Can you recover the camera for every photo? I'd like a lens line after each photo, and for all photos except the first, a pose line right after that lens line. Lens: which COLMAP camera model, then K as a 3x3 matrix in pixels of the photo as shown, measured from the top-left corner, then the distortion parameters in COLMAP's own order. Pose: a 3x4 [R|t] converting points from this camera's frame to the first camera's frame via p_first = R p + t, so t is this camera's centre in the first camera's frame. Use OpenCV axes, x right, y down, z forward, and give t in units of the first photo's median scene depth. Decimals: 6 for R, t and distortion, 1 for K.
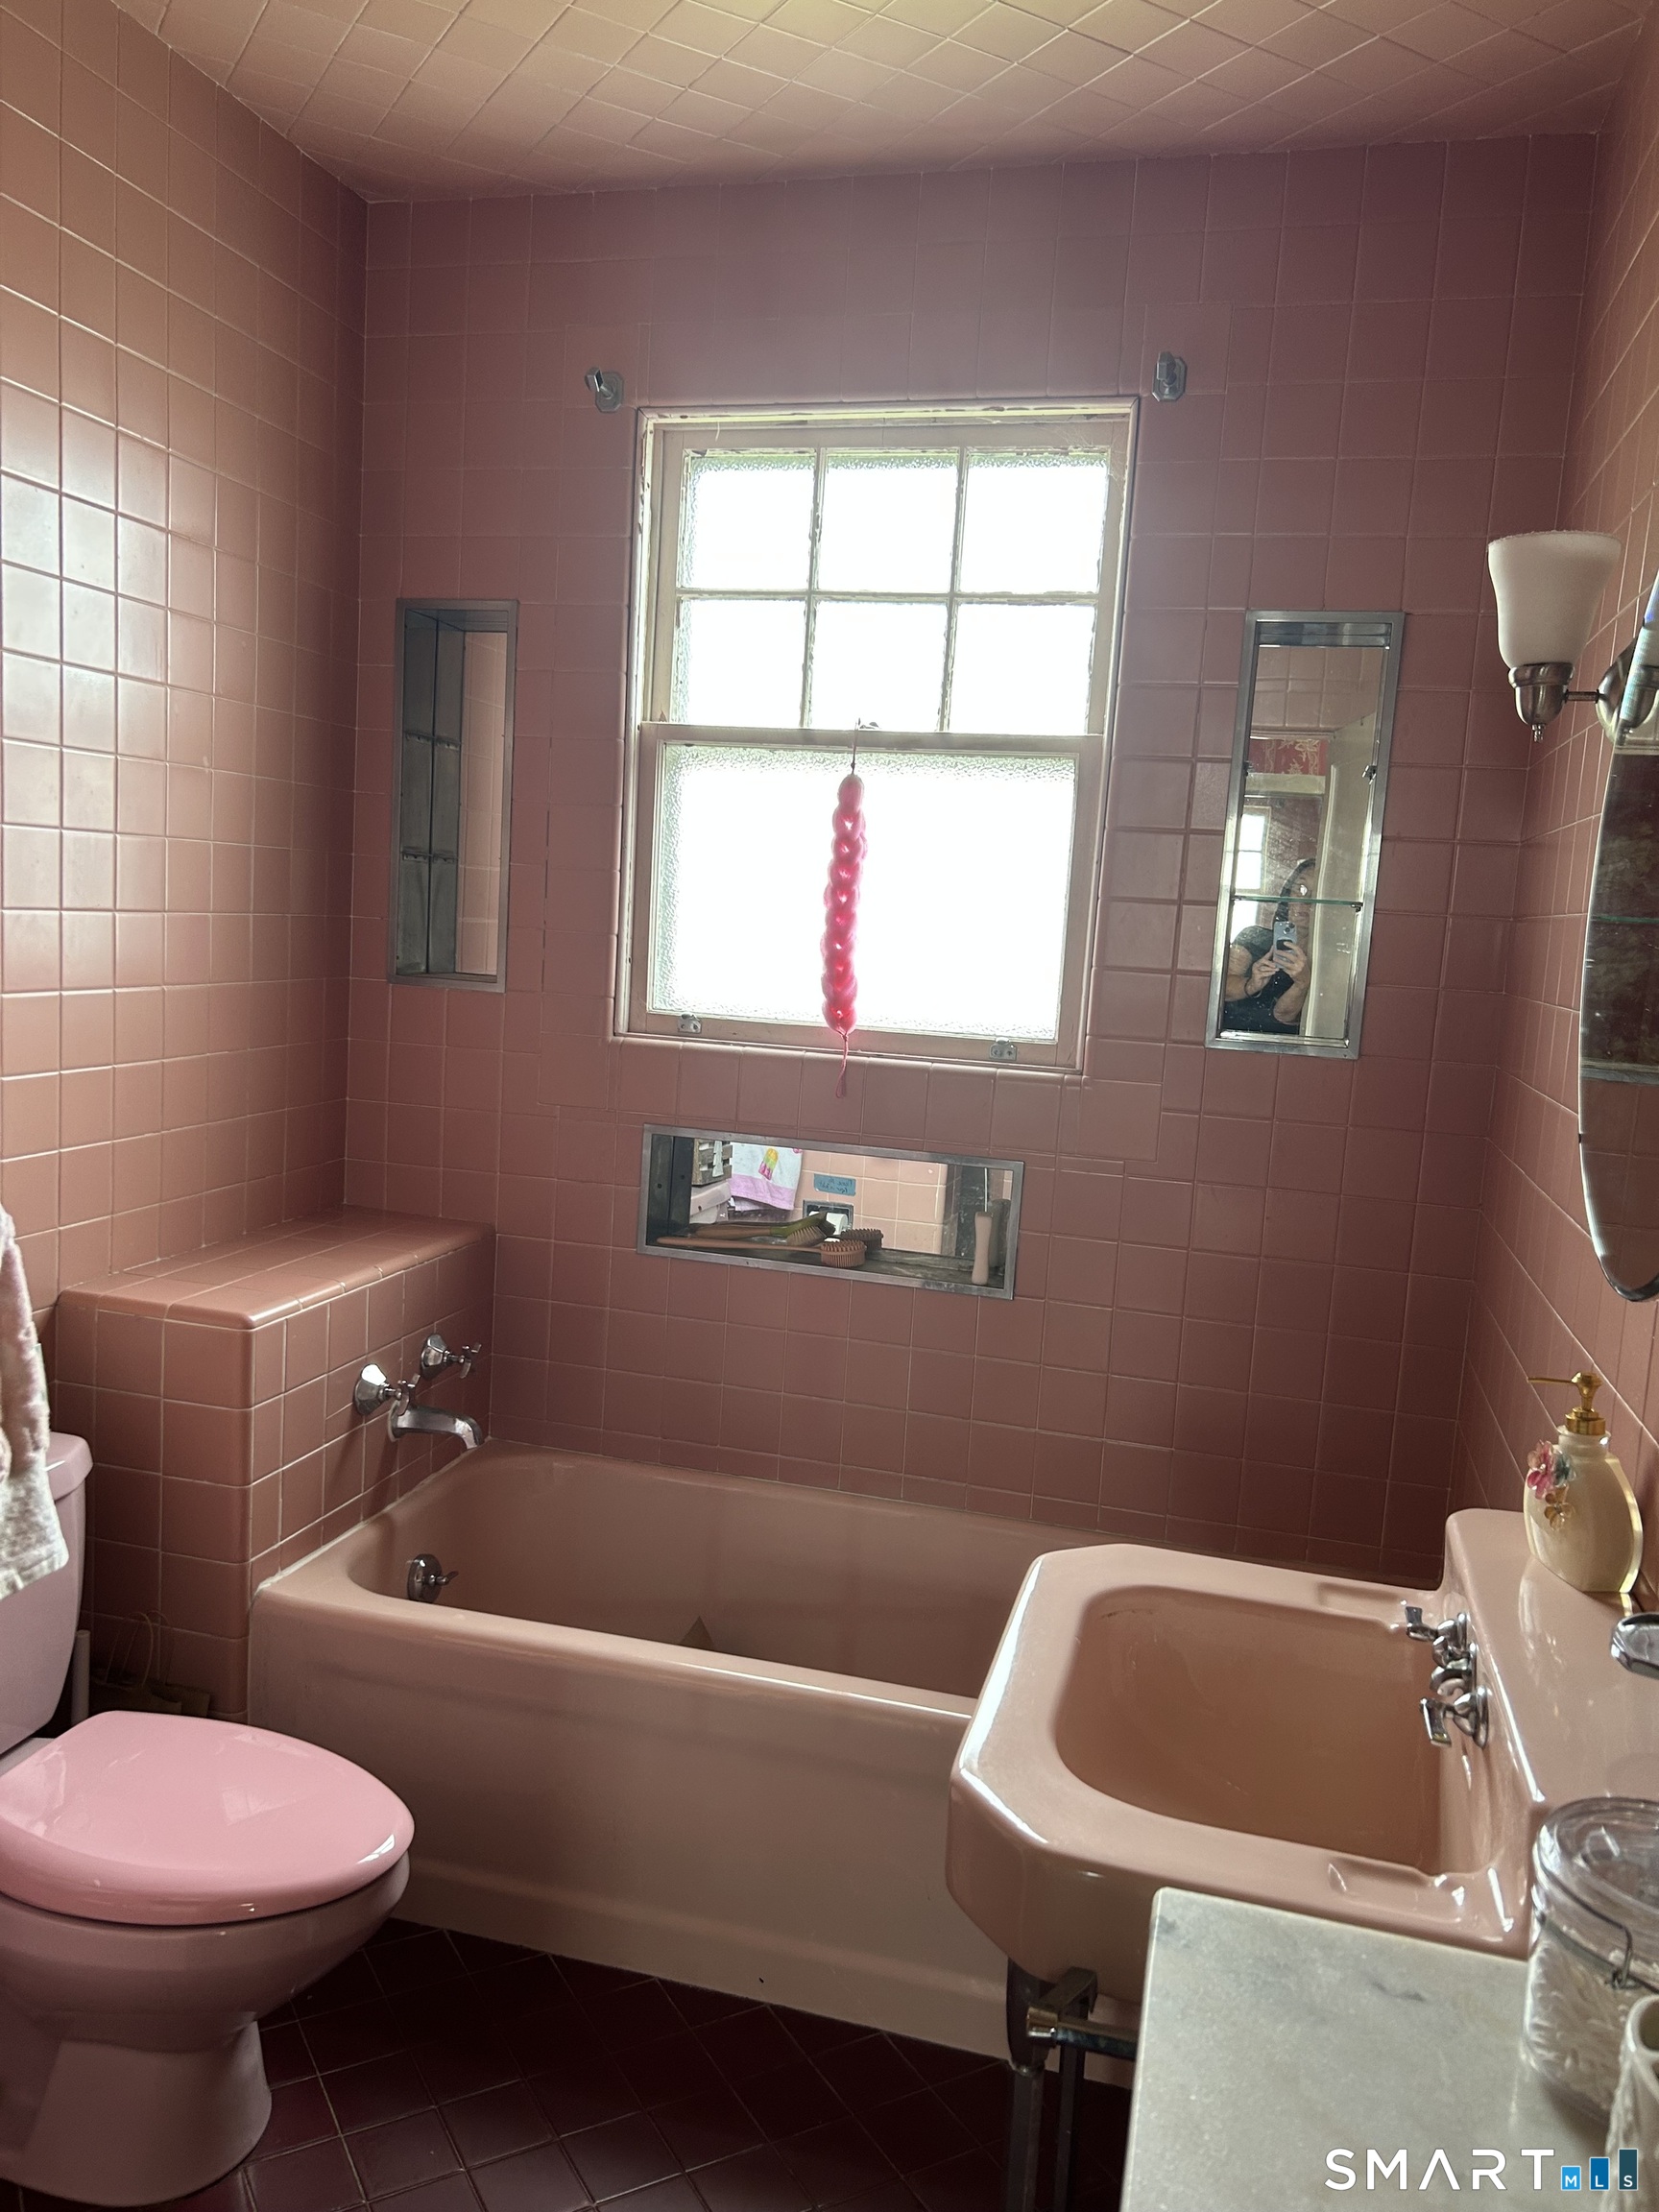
lens RADIAL K [[1664.0, 0, 829.5], [0, 1664.0, 1106.0], [0, 0, 1]] dist [0.072295, -0.075060]
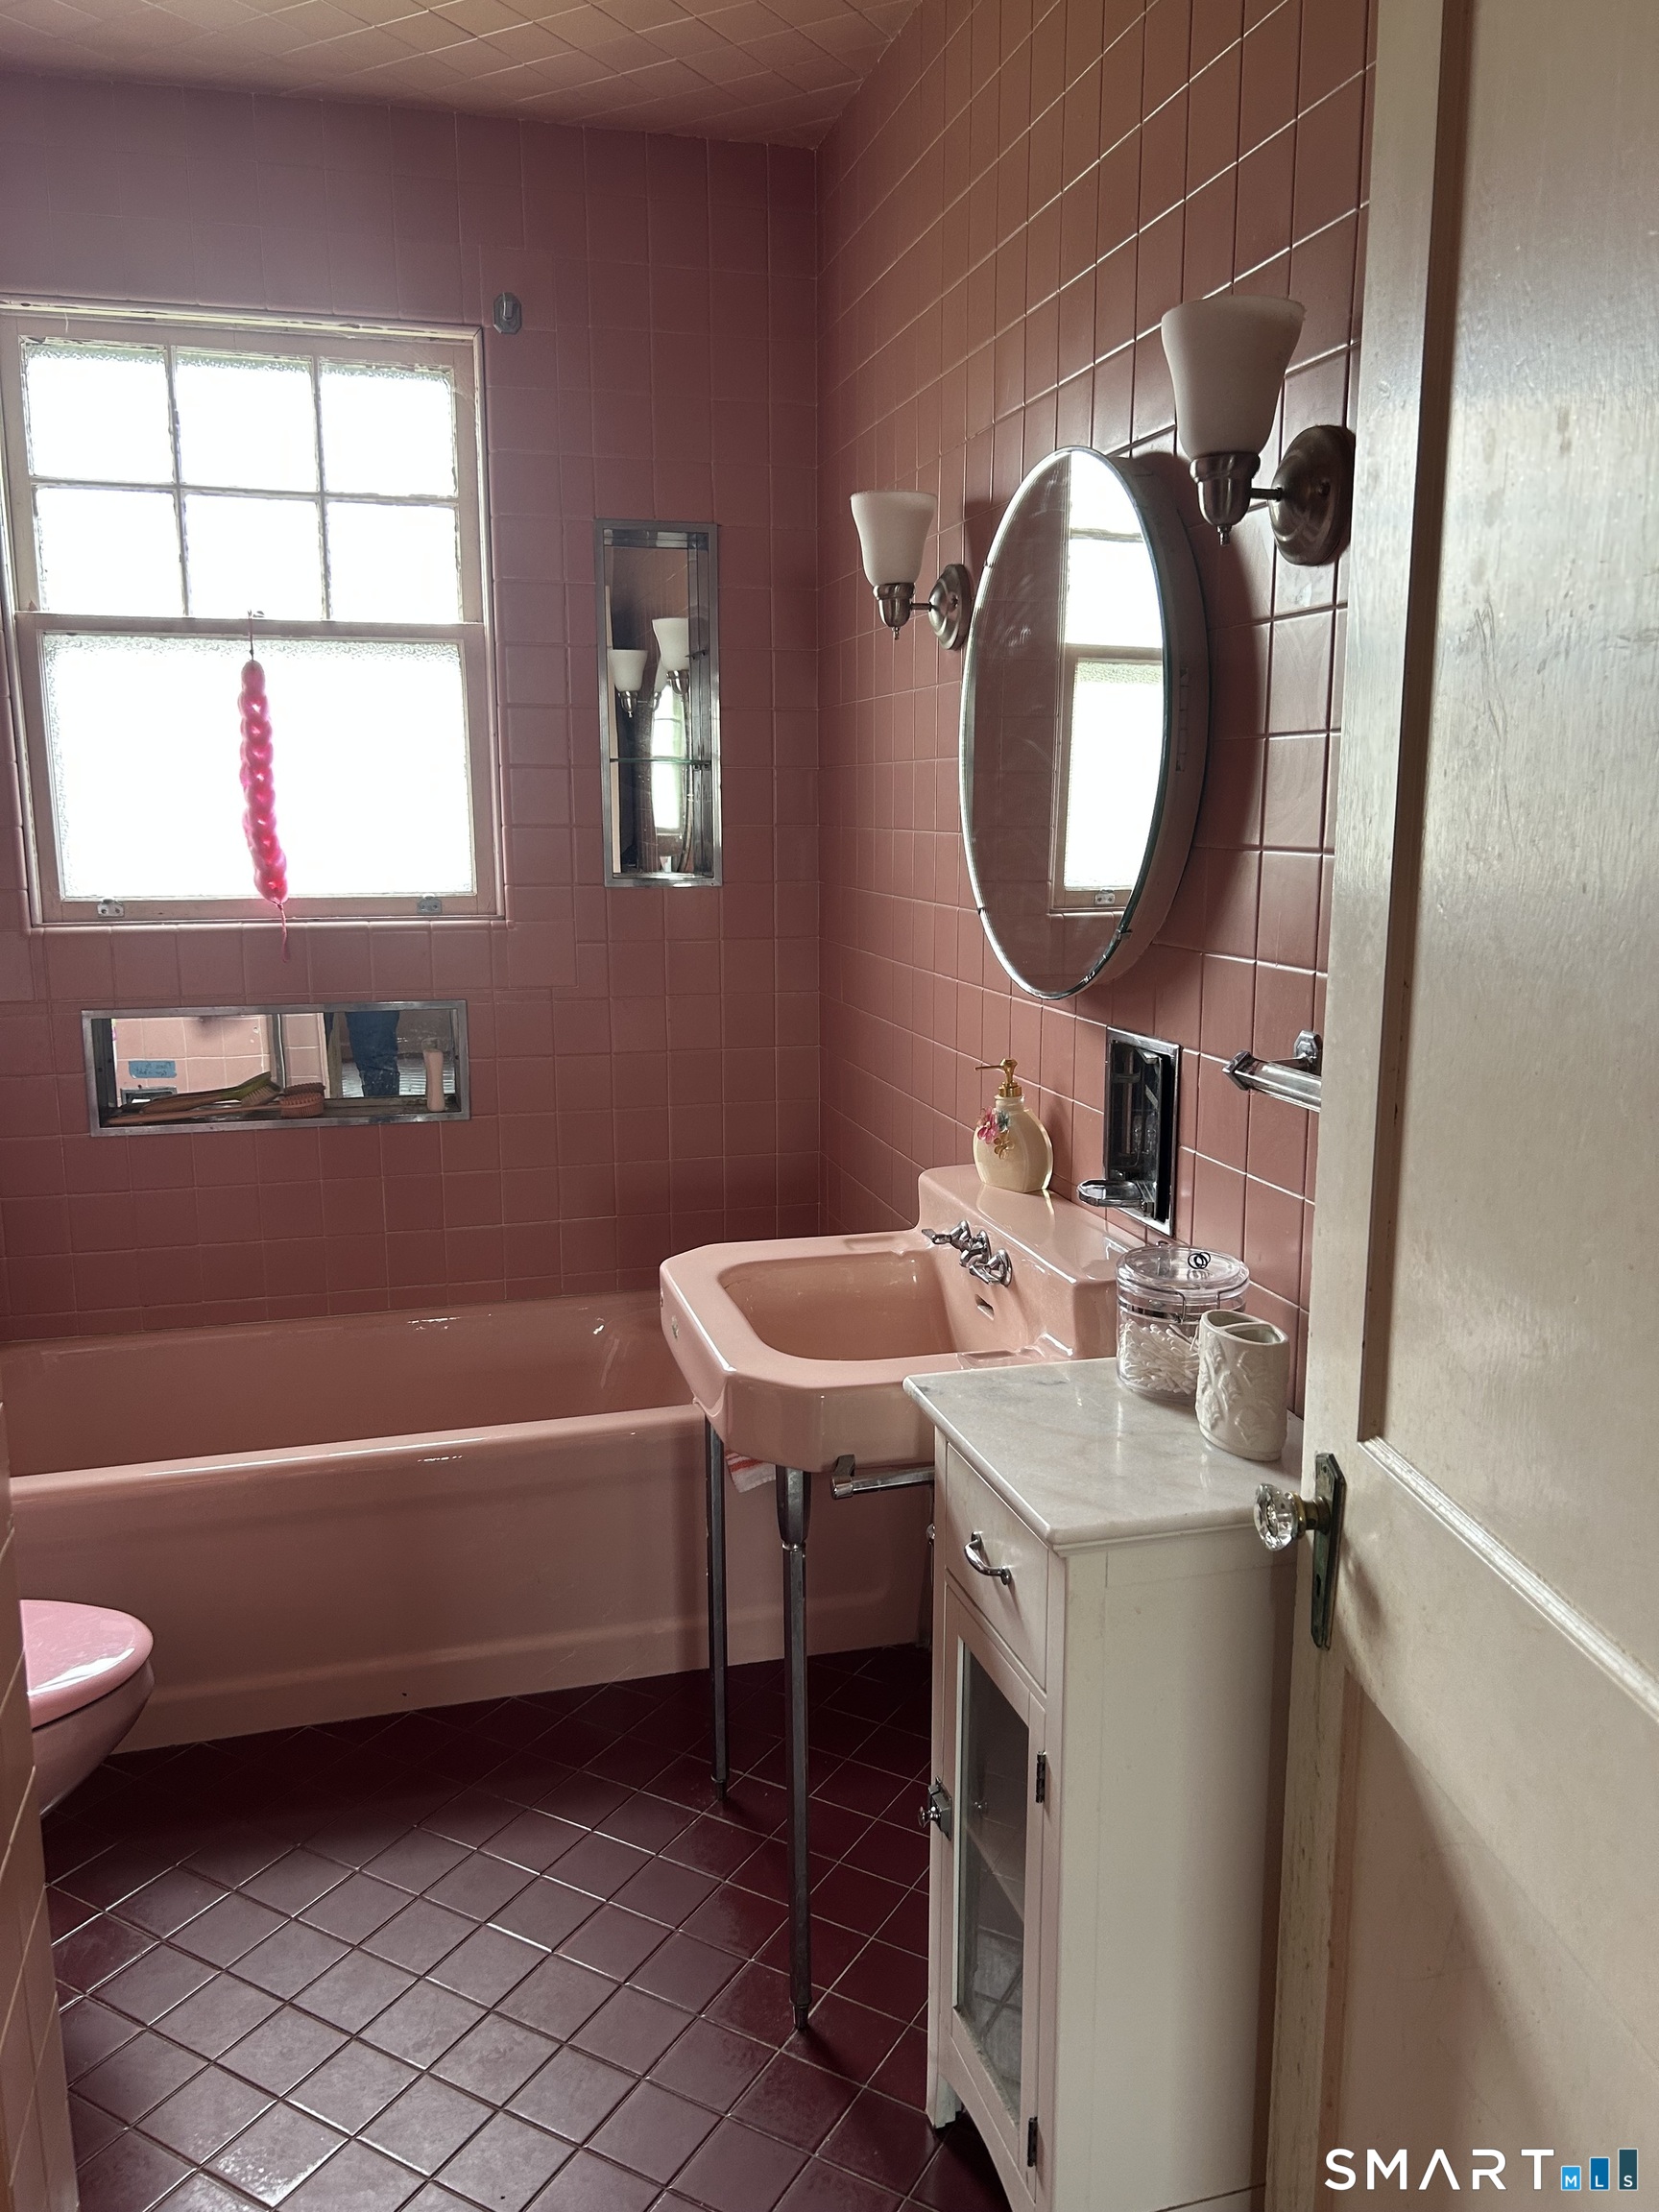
lens RADIAL K [[1681.5, 0, 829.5], [0, 1681.5, 1106.0], [0, 0, 1]] dist [0.018208, -0.001309]
pose [[0.866482, -0.148545, 0.476595, -0.225040], [0.110322, 0.988077, 0.107391, 0.008902], [-0.486865, -0.040474, 0.872539, -0.141256]]
